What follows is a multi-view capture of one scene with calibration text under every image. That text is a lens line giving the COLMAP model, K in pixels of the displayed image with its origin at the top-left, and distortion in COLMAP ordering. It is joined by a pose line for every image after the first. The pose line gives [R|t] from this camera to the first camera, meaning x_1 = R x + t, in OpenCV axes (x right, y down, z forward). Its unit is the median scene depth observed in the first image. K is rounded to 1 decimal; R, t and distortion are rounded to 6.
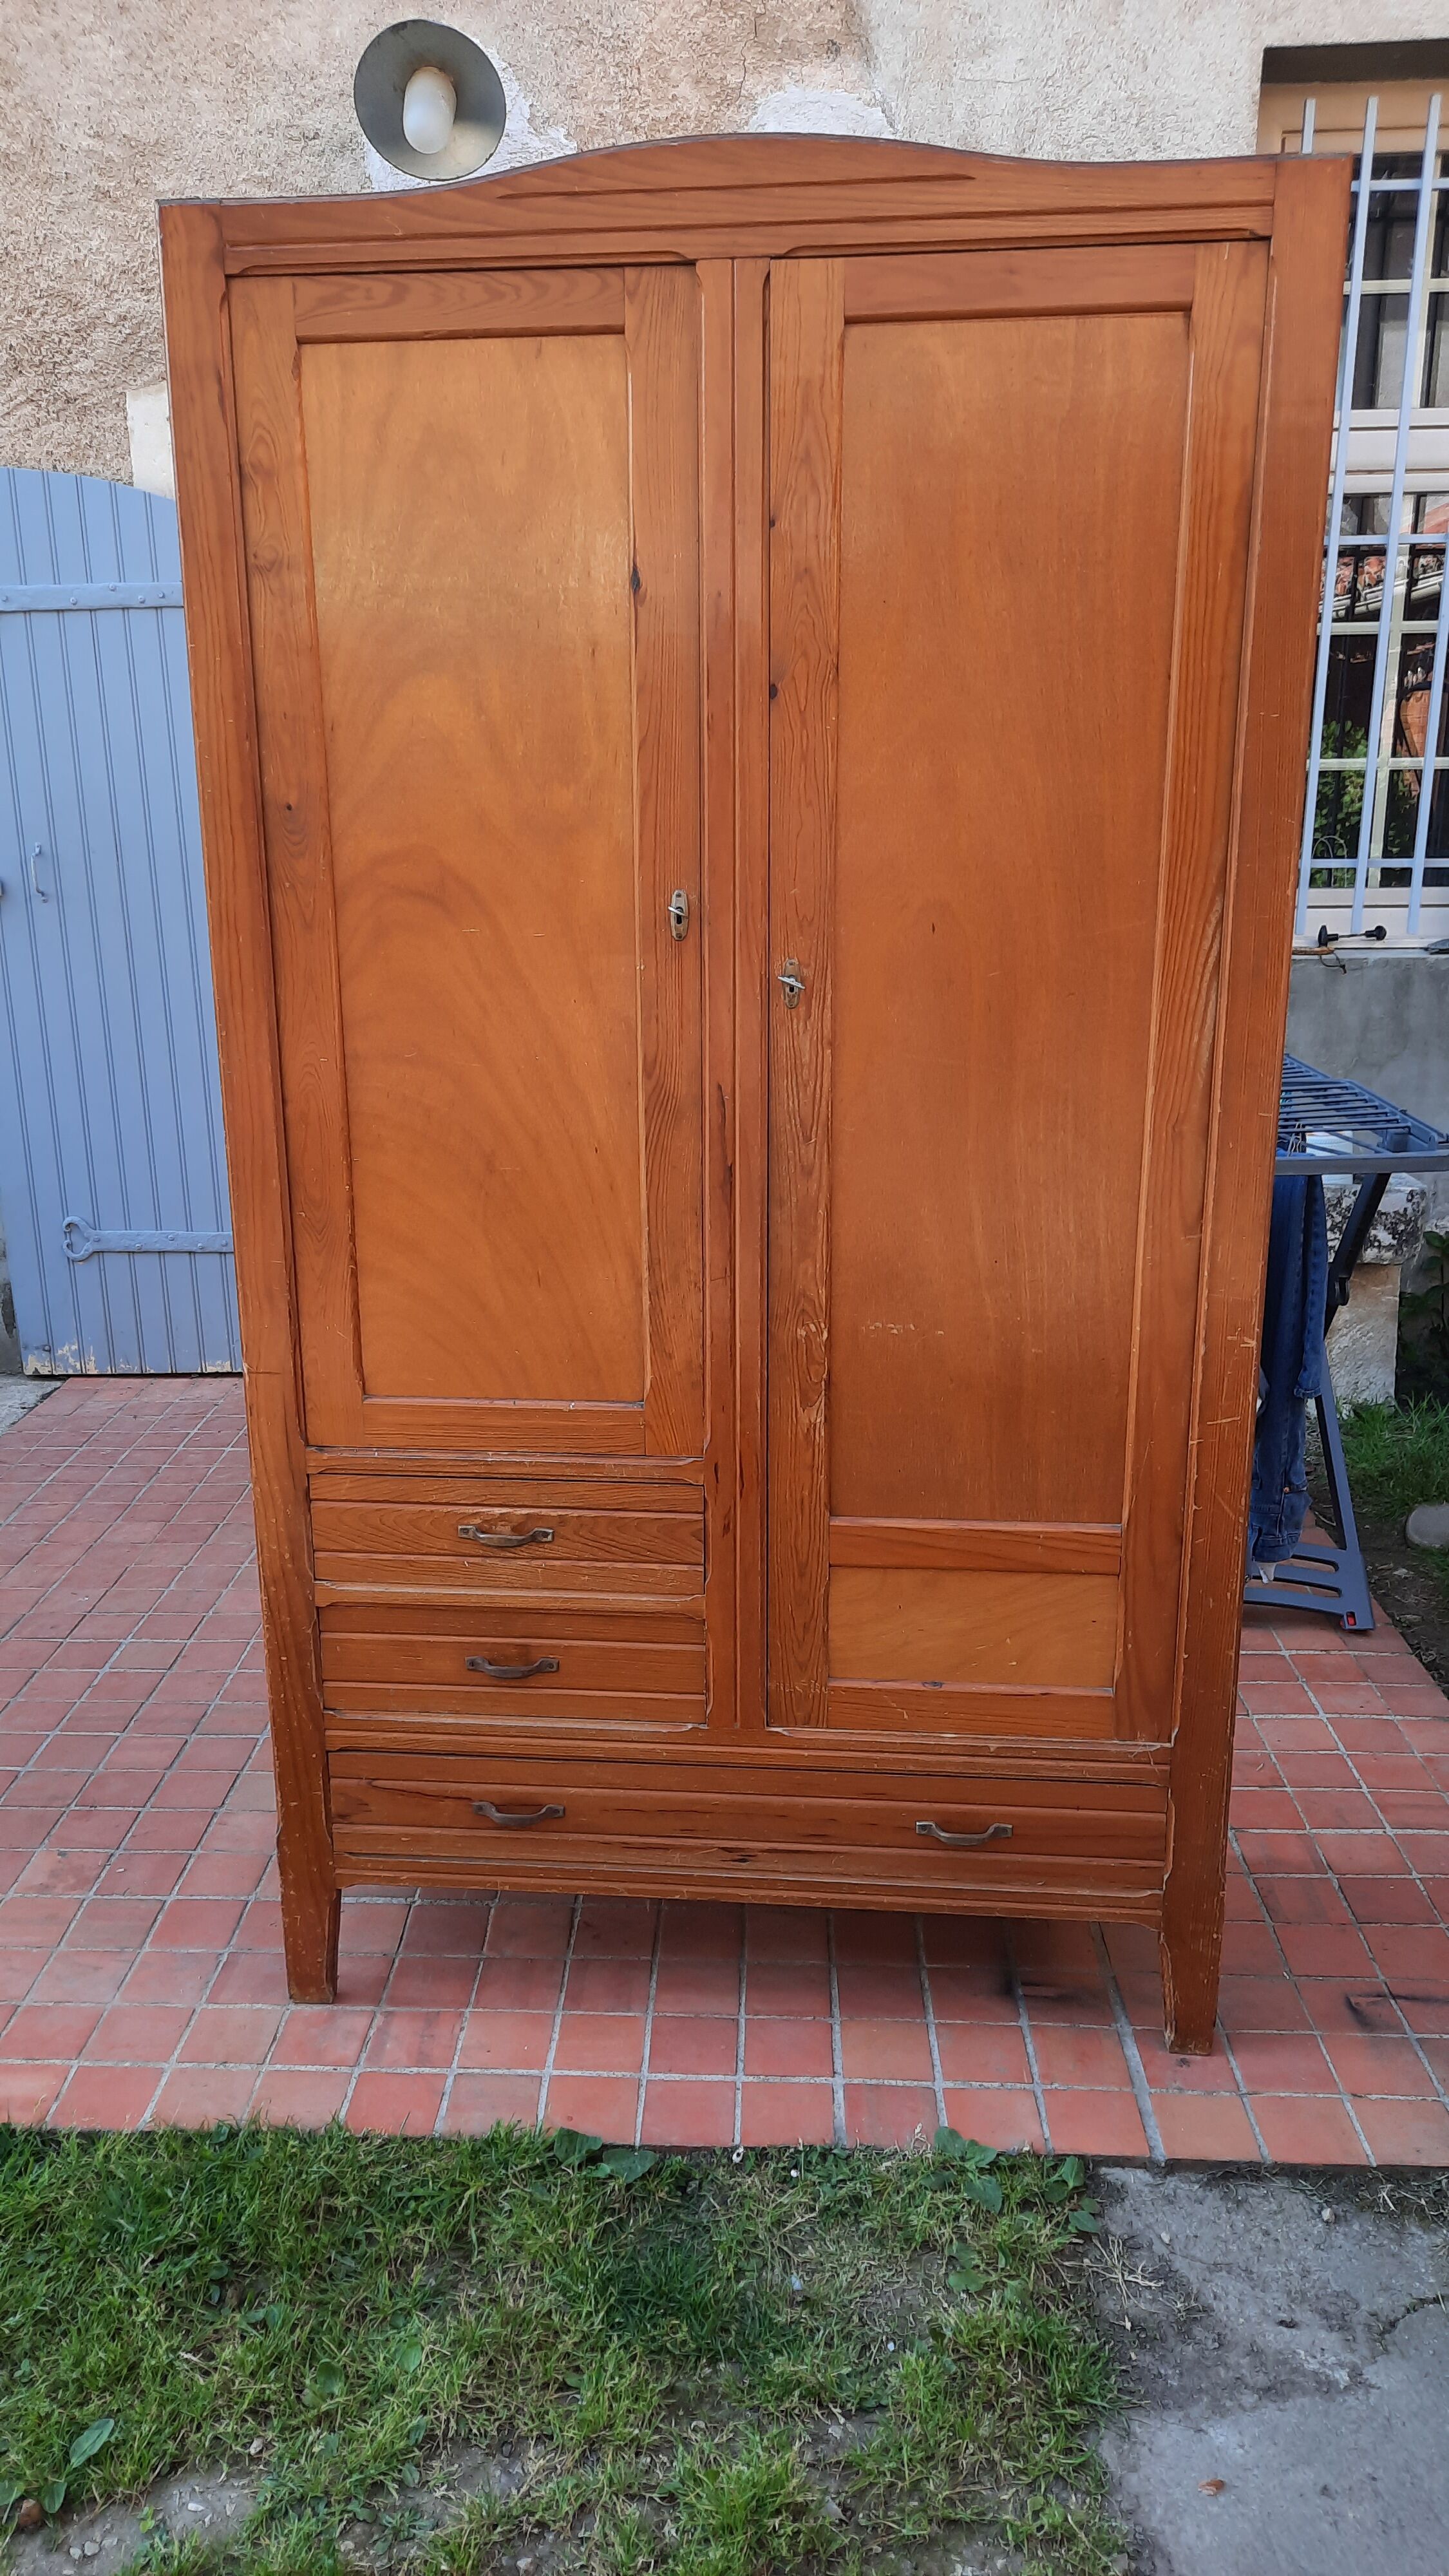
lens RADIAL K [[1815.2, 0, 659.4], [0, 1815.2, 1297.7], [0, 0, 1]] dist [0.066809, -0.064498]
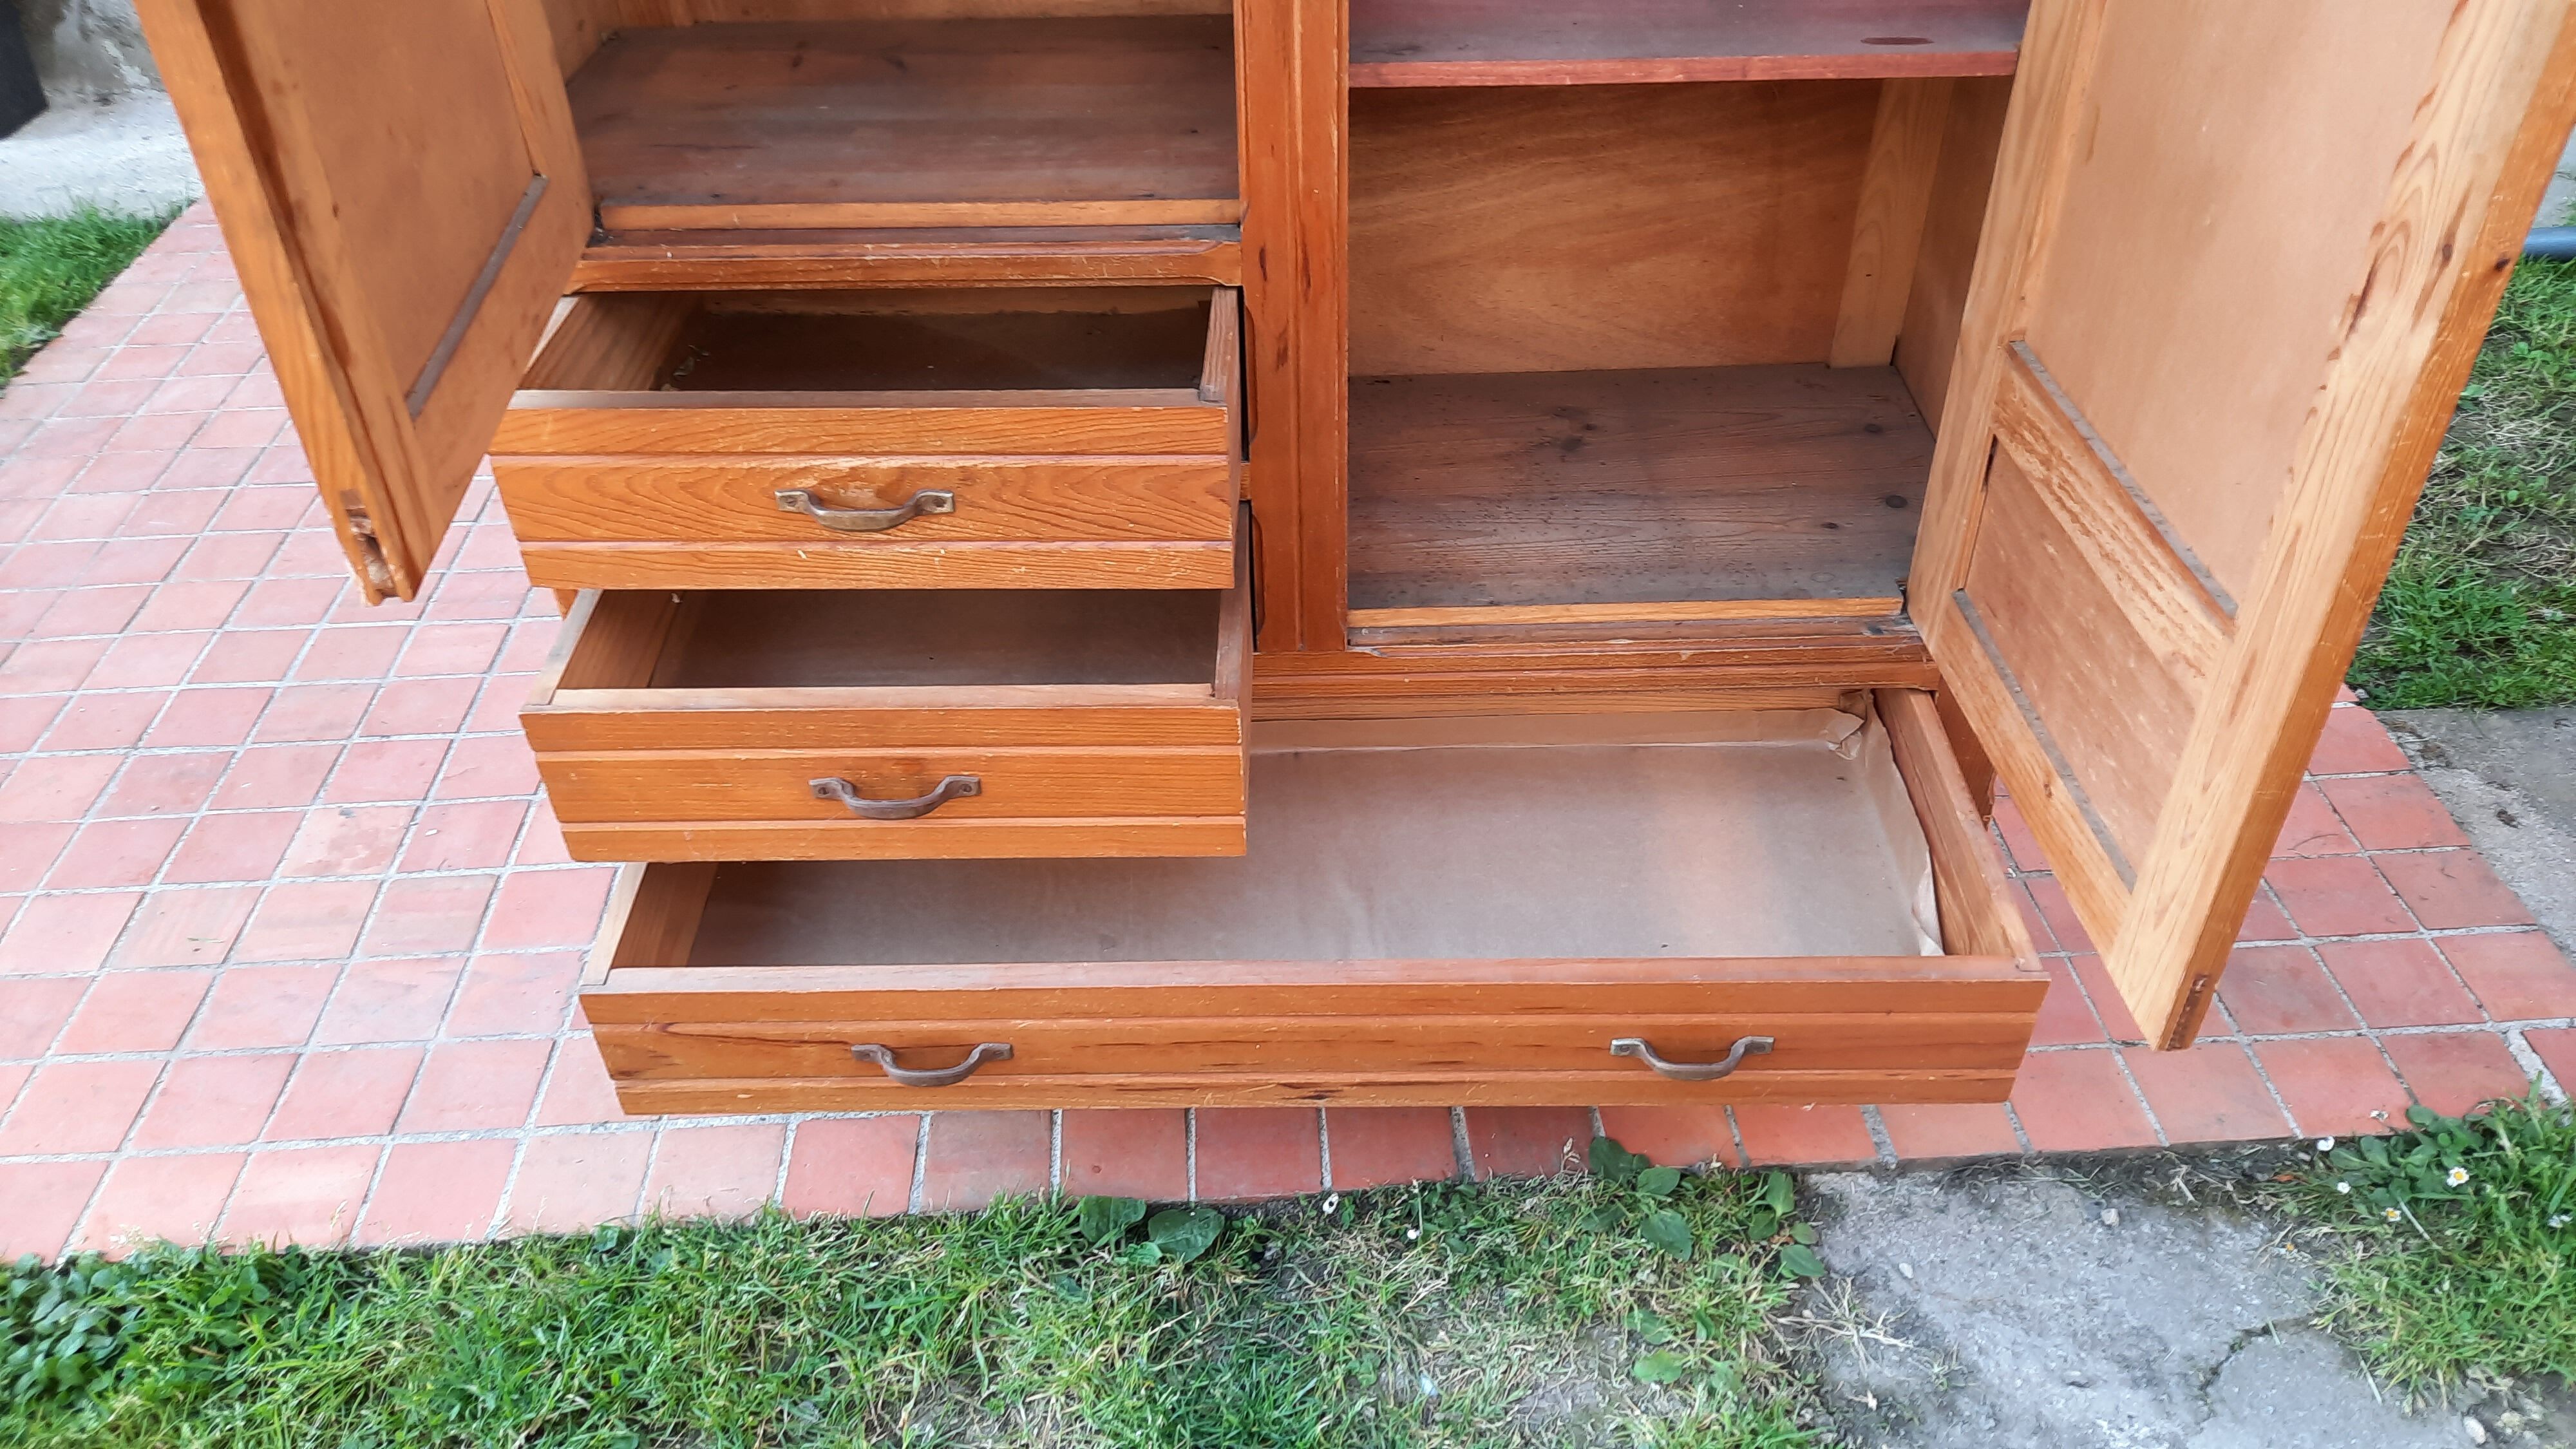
lens RADIAL K [[1868.0, 0, 1289.9], [0, 1868.0, 752.6], [0, 0, 1]] dist [0.060090, -0.064417]
pose [[0.993554, -0.075548, 0.084513, -0.023969], [0.036344, 0.918485, 0.393782, 0.003237], [-0.107374, -0.388173, 0.915310, 0.391577]]
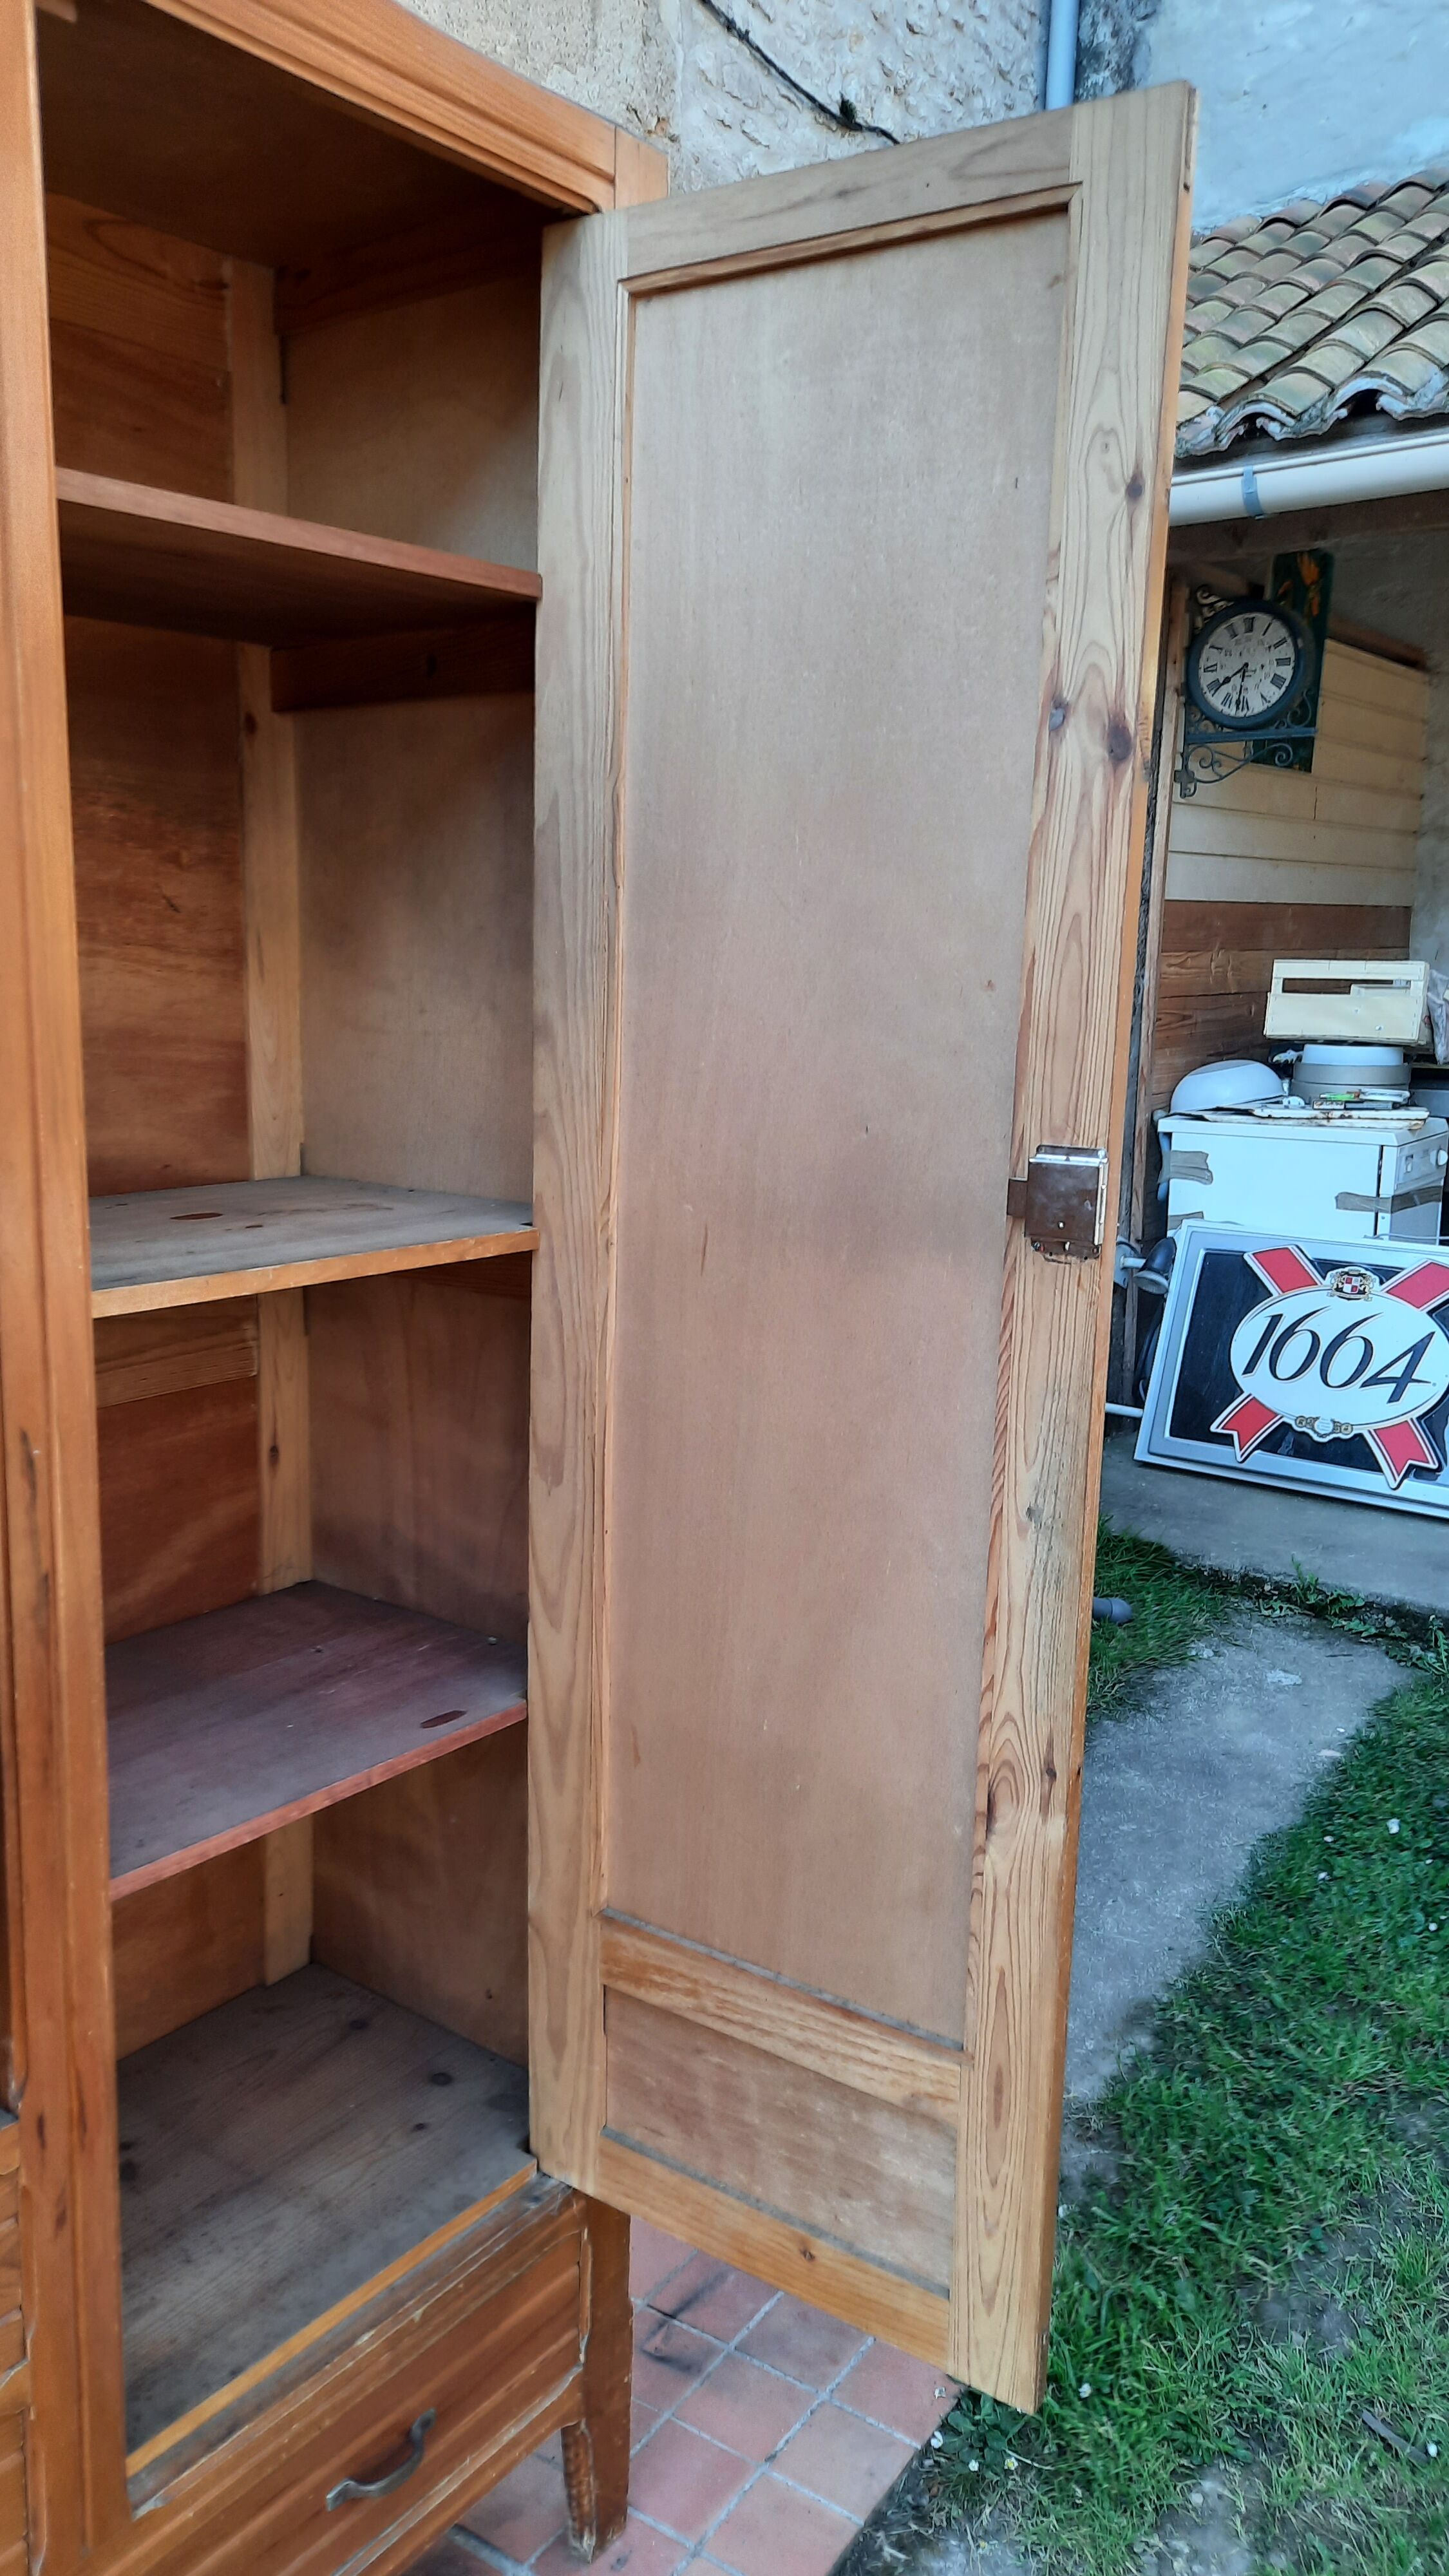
lens RADIAL K [[1868.0, 0, 652.9], [0, 1868.0, 1304.4], [0, 0, 1]] dist [0.060090, -0.064417]
pose [[0.533223, -0.139500, 0.834394, -0.314760], [0.202990, 0.978594, 0.033887, -0.129941], [-0.821260, 0.151304, 0.550126, 0.513901]]
